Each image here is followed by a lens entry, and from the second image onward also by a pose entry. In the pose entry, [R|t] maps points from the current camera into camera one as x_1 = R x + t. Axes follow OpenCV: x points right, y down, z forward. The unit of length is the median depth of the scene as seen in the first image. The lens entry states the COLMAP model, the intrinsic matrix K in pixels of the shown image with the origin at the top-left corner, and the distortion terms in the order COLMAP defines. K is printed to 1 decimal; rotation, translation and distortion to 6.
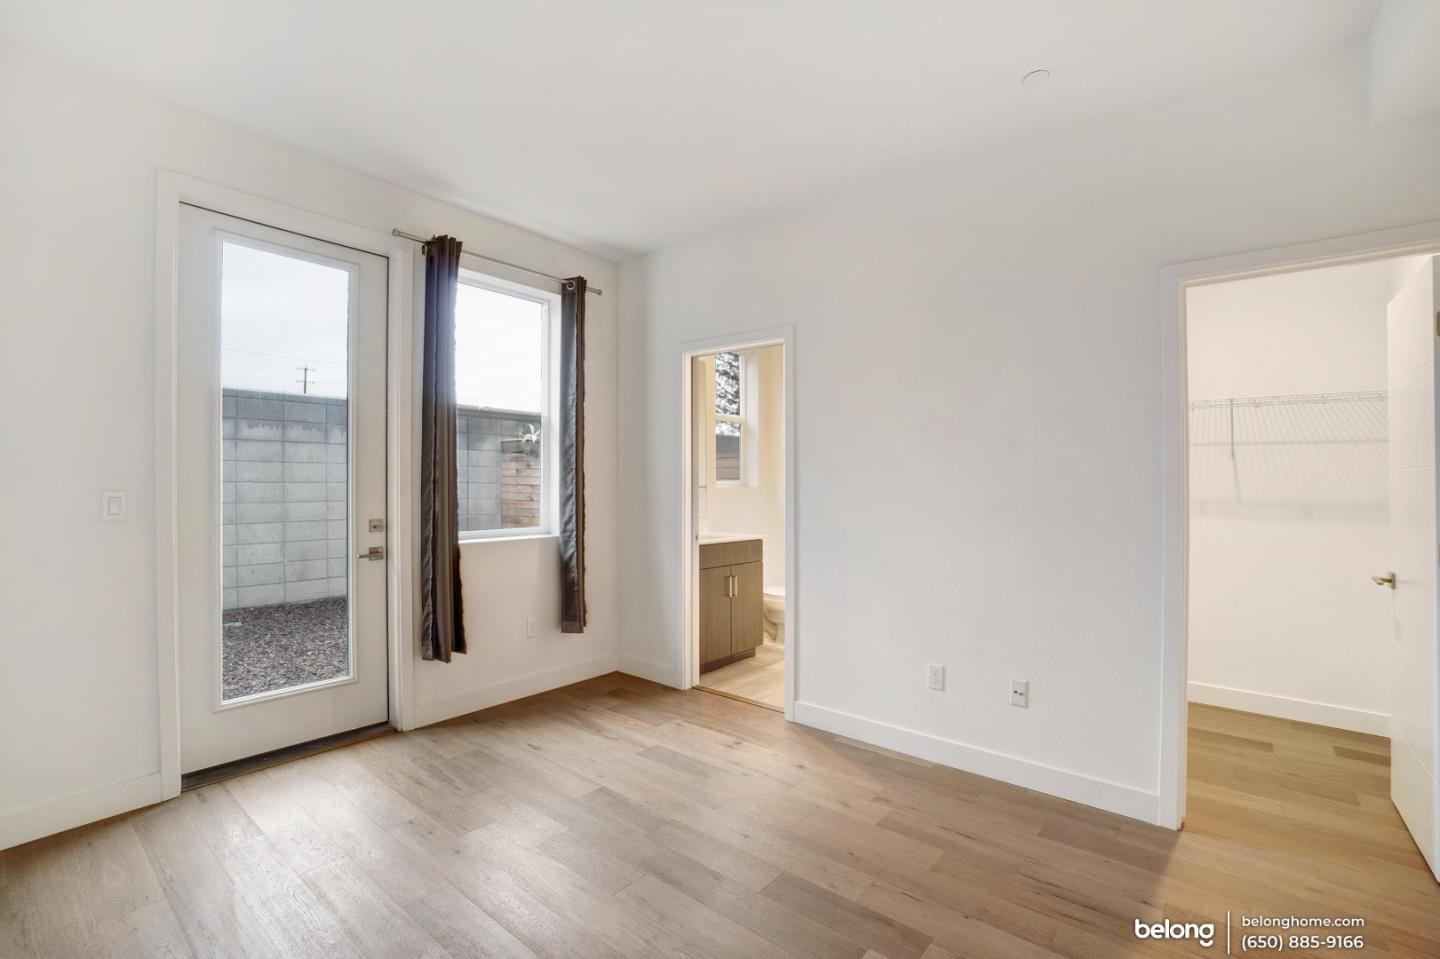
lens RADIAL K [[653.8, 0, 712.3], [0, 653.8, 489.3], [0, 0, 1]] dist [-0.044207, 0.003088]
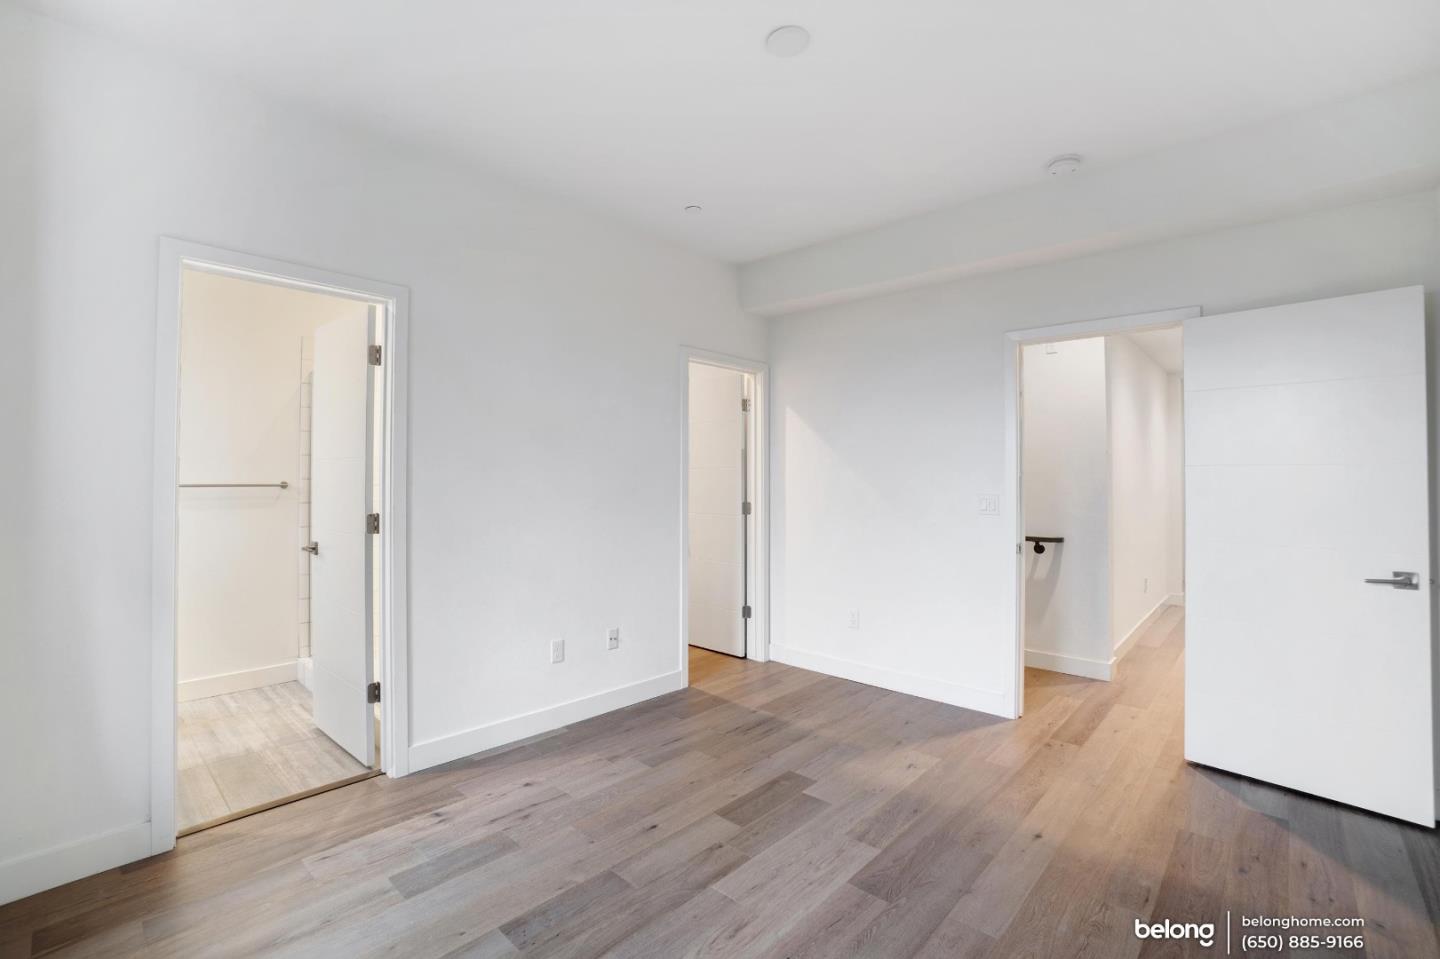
lens RADIAL K [[653.8, 0, 714.4], [0, 653.8, 469.9], [0, 0, 1]] dist [-0.044207, 0.003088]
pose [[0.024482, 0.005909, 0.999683, -0.837689], [0.000349, 0.999982, -0.005920, -0.016840], [-0.999700, 0.000494, 0.024480, 0.764742]]
